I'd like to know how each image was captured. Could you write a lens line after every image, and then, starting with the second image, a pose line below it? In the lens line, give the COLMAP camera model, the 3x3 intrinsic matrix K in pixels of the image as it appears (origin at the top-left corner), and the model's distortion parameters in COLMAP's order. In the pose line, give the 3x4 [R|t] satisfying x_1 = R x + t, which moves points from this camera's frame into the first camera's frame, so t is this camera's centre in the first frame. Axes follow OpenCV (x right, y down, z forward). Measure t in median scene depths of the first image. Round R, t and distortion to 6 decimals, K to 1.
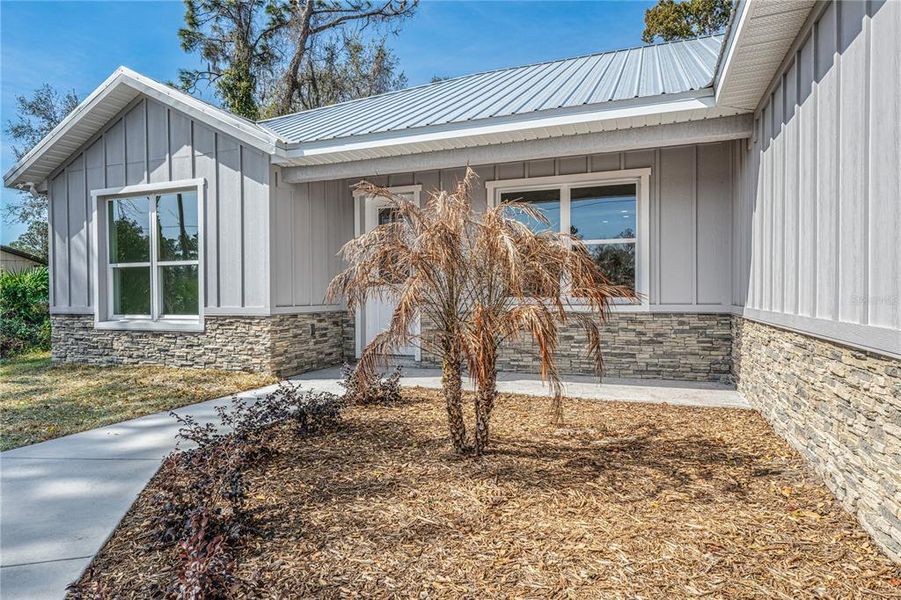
lens RADIAL K [[550.1, 0, 428.7], [0, 550.1, 300.8], [0, 0, 1]] dist [0.001394, 0.000014]
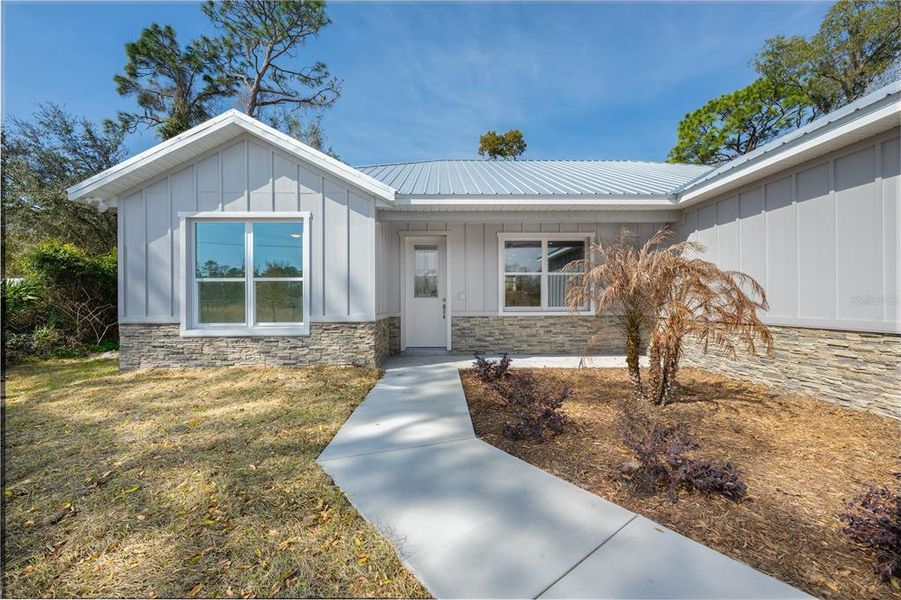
lens RADIAL K [[358.7, 0, 450.5], [0, 358.7, 300.0], [0, 0, 1]] dist [0.002314, 0.000348]
pose [[0.916750, 0.004467, 0.399436, -0.414594], [0.004202, 0.999774, -0.020826, -0.005186], [-0.399439, 0.020771, 0.916525, 0.125416]]
